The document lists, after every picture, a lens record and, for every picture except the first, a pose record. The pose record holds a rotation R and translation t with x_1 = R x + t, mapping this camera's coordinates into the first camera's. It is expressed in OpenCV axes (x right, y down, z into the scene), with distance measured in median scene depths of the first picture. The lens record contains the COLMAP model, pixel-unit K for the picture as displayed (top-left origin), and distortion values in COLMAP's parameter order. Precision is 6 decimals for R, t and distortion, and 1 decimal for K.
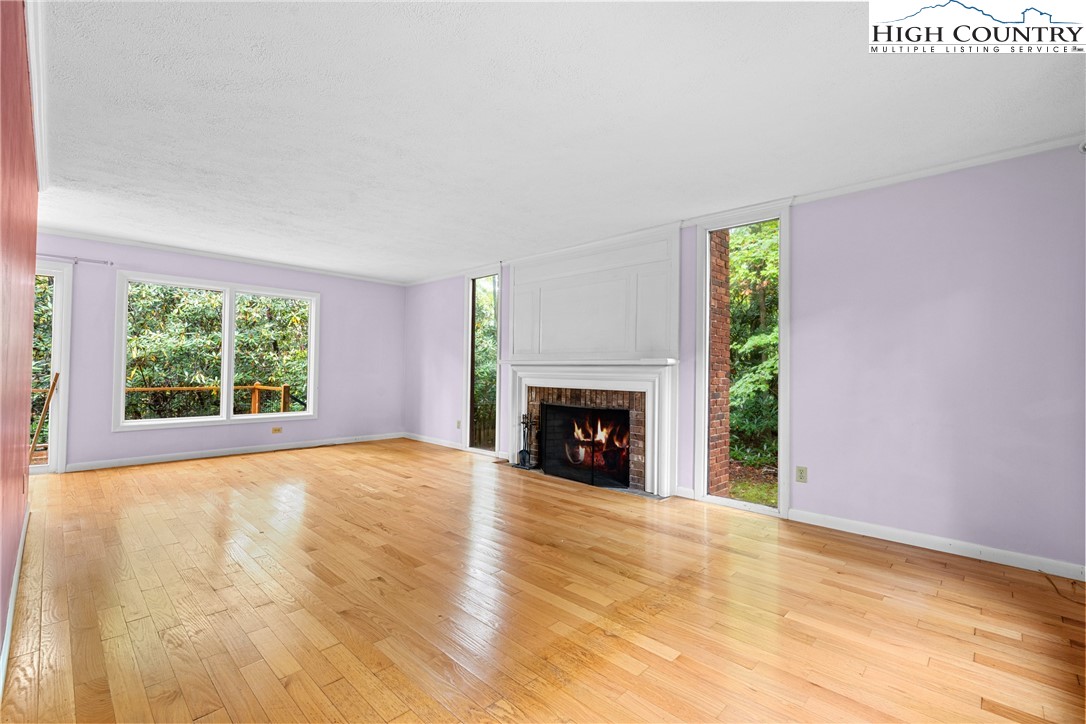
lens RADIAL K [[474.7, 0, 548.0], [0, 474.7, 362.7], [0, 0, 1]] dist [-0.009836, 0.000442]
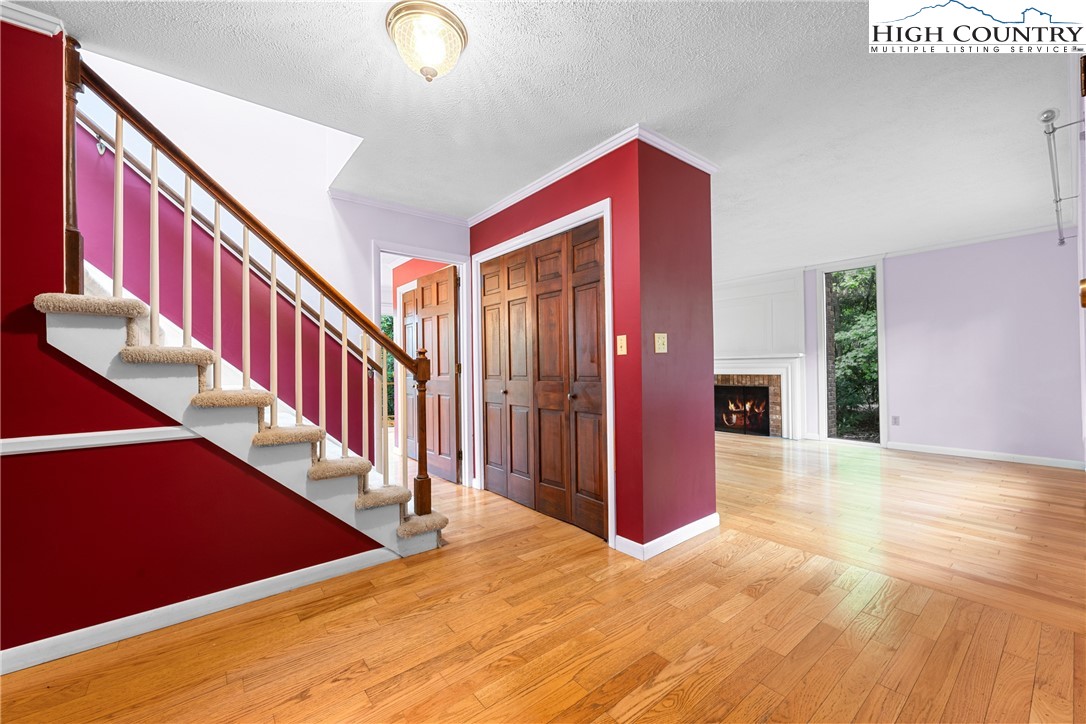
lens RADIAL K [[438.6, 0, 539.5], [0, 438.6, 362.6], [0, 0, 1]] dist [-0.001704, 0.000126]
pose [[0.990865, -0.027653, -0.131989, -0.386062], [0.028561, 0.999580, 0.004986, -0.008733], [0.131796, -0.008710, 0.991239, -0.537655]]
